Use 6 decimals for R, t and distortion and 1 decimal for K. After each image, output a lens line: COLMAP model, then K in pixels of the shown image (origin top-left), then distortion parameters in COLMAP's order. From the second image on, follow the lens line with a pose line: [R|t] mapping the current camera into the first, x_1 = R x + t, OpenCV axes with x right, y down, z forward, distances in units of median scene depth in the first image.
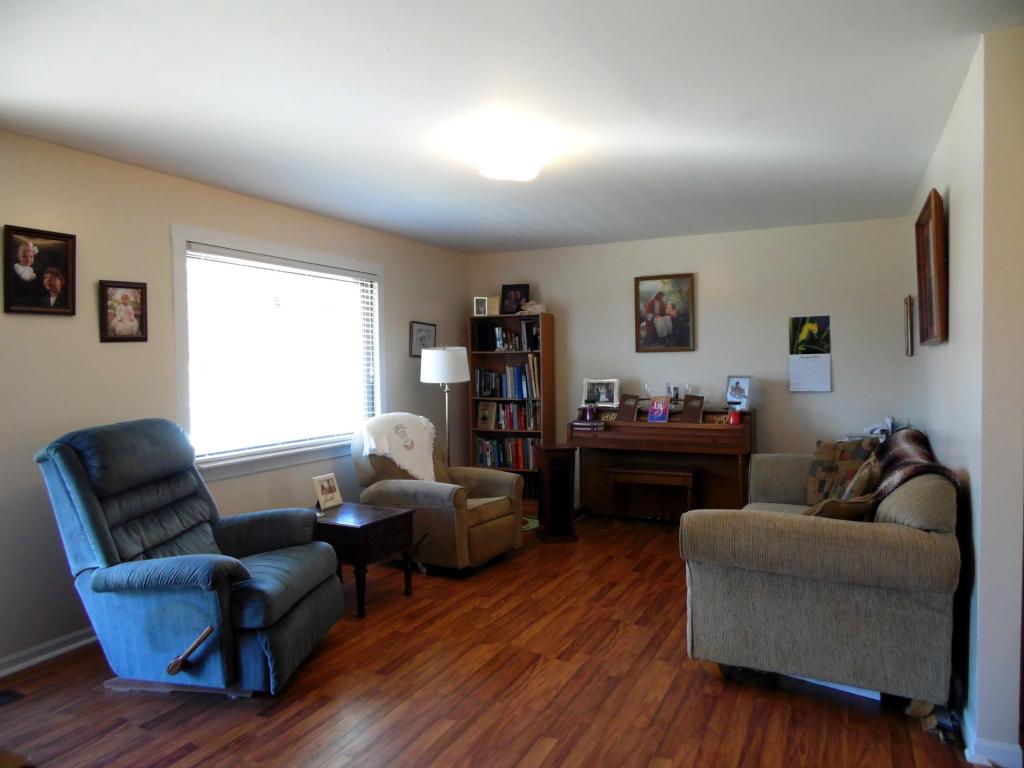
lens RADIAL K [[702.1, 0, 512.8], [0, 702.1, 380.4], [0, 0, 1]] dist [0.002531, -0.009895]
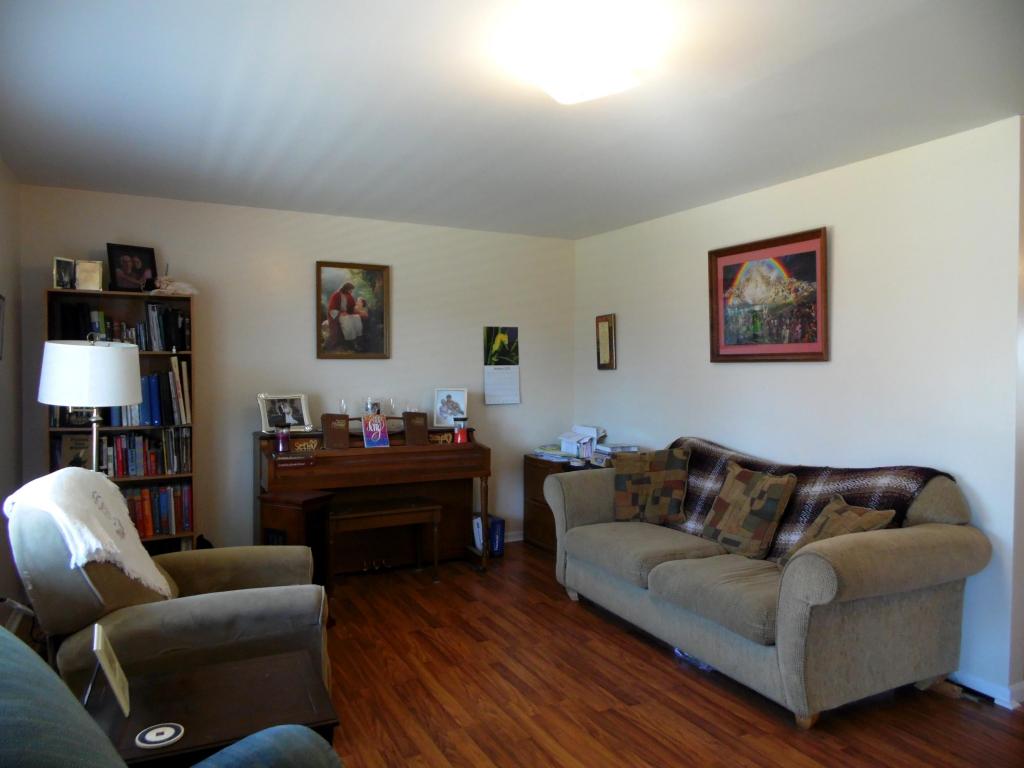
lens RADIAL K [[702.1, 0, 511.8], [0, 702.1, 380.8], [0, 0, 1]] dist [0.002531, -0.009895]
pose [[0.589331, -0.000922, 0.807891, -0.341147], [0.007312, 0.999964, -0.004193, -0.011317], [-0.807858, 0.008378, 0.589317, 0.398061]]
